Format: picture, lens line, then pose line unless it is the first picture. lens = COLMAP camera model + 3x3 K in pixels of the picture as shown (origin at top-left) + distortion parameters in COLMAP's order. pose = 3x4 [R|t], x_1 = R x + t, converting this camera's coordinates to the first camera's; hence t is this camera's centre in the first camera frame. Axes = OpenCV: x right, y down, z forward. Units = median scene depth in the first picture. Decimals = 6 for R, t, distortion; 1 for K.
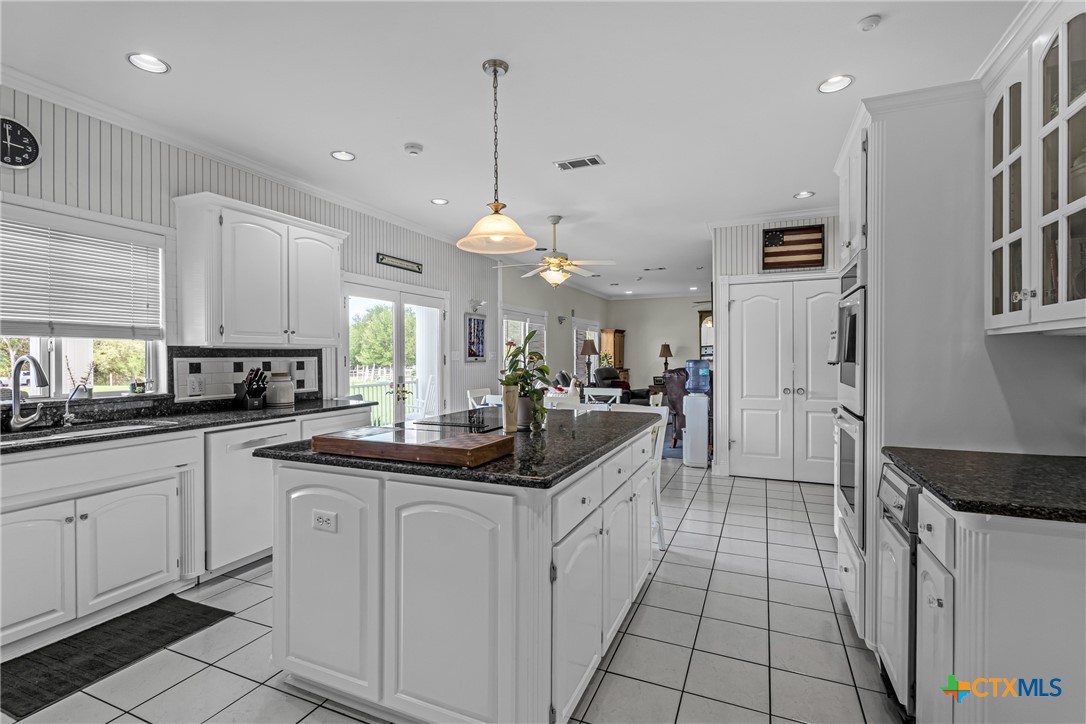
lens RADIAL K [[500.1, 0, 537.9], [0, 500.1, 354.5], [0, 0, 1]] dist [0.001172, 0.000240]
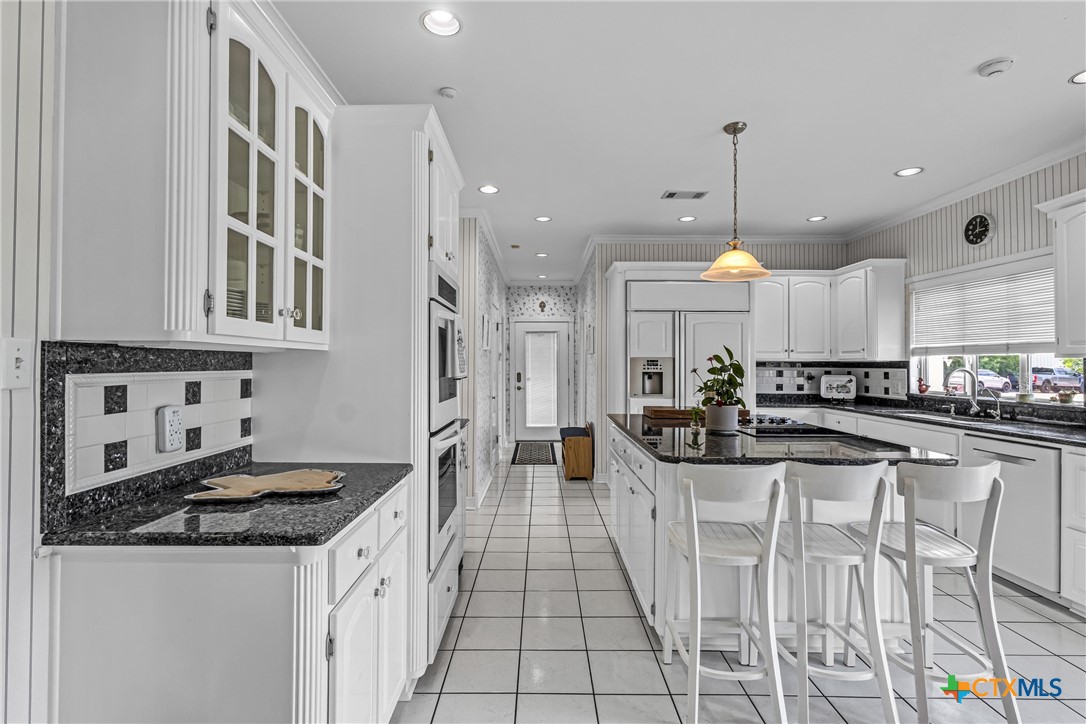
lens RADIAL K [[502.3, 0, 538.7], [0, 502.3, 364.9], [0, 0, 1]] dist [0.002009, 0.000317]
pose [[-0.914069, 0.004931, -0.405529, 0.707702], [-0.000332, 0.999917, 0.012907, -0.021009], [0.405559, 0.011933, -0.913991, 1.618739]]
